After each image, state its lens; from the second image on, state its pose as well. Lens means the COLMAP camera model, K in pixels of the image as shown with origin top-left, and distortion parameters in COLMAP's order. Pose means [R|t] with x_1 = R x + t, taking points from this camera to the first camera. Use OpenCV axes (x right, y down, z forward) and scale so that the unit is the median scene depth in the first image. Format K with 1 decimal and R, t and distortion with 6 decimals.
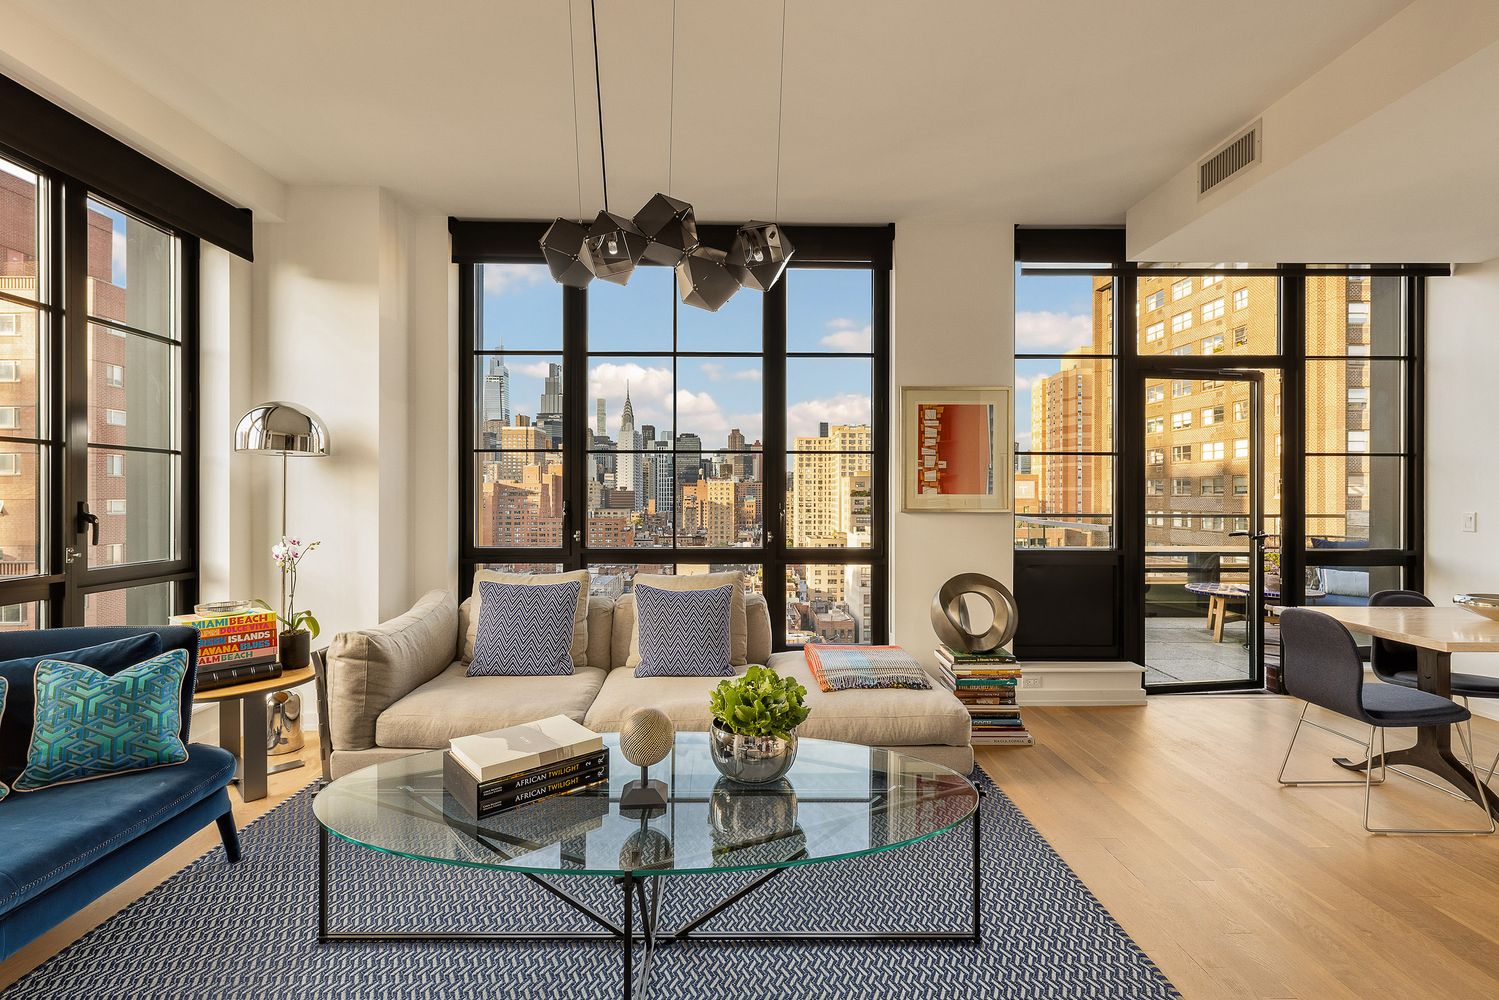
lens RADIAL K [[686.3, 0, 745.5], [0, 686.3, 506.6], [0, 0, 1]] dist [-0.000083, -0.000007]
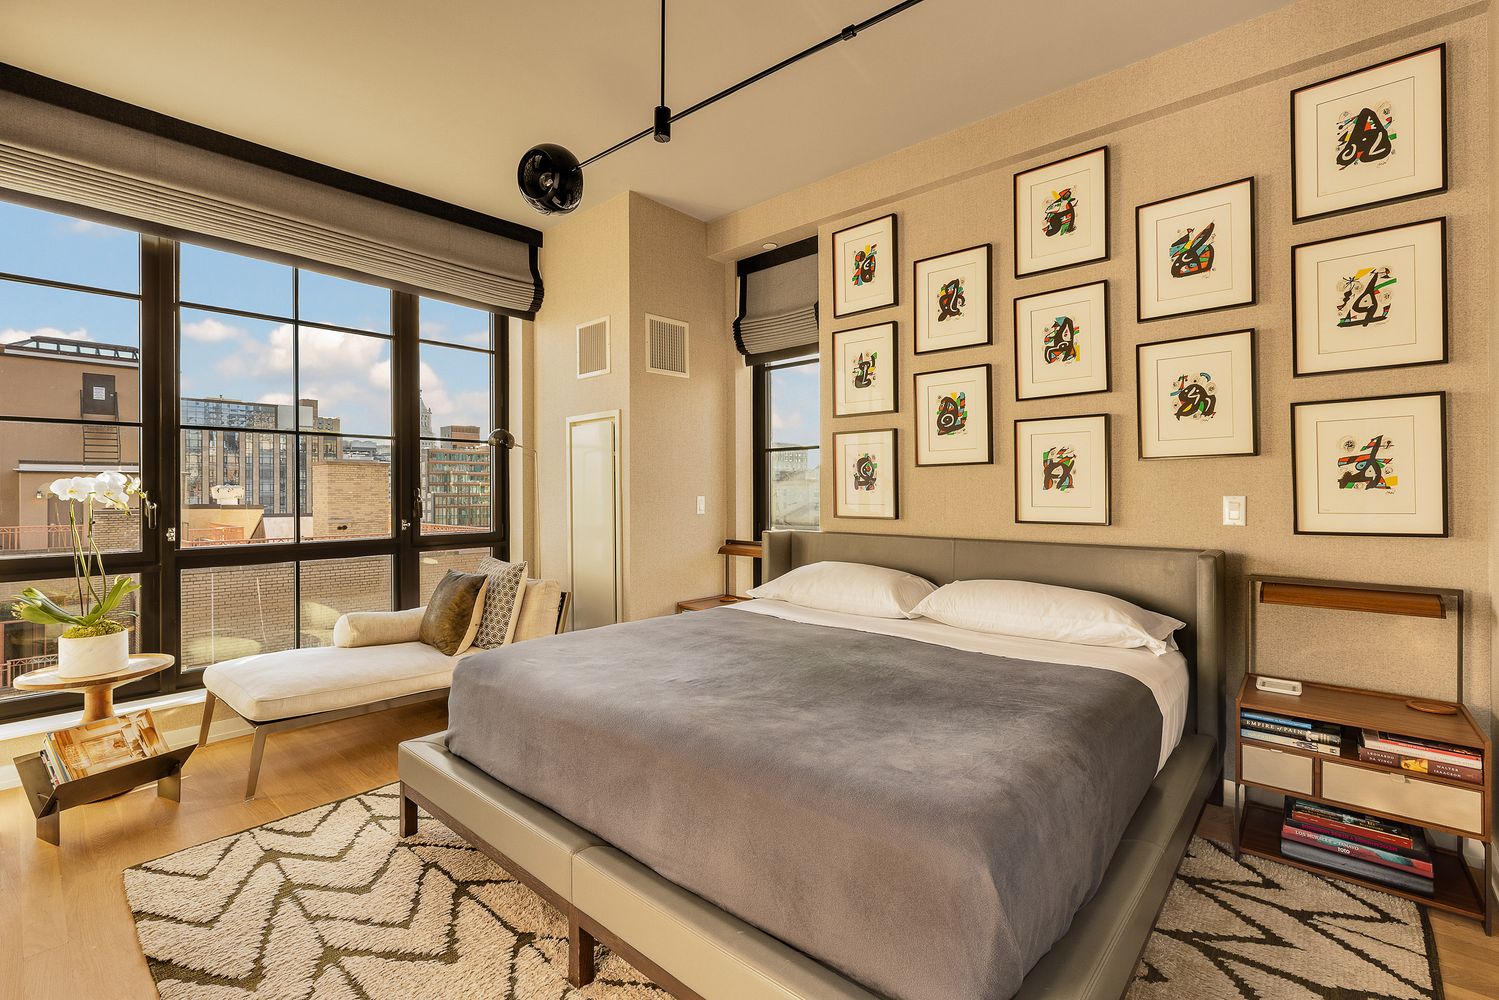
lens RADIAL K [[674.8, 0, 746.6], [0, 674.8, 490.6], [0, 0, 1]] dist [-0.003483, 0.000621]
pose [[0.662728, -0.004865, 0.748844, -0.364690], [0.008305, 0.999965, -0.000853, -0.000411], [-0.748814, 0.006785, 0.662745, -0.004075]]
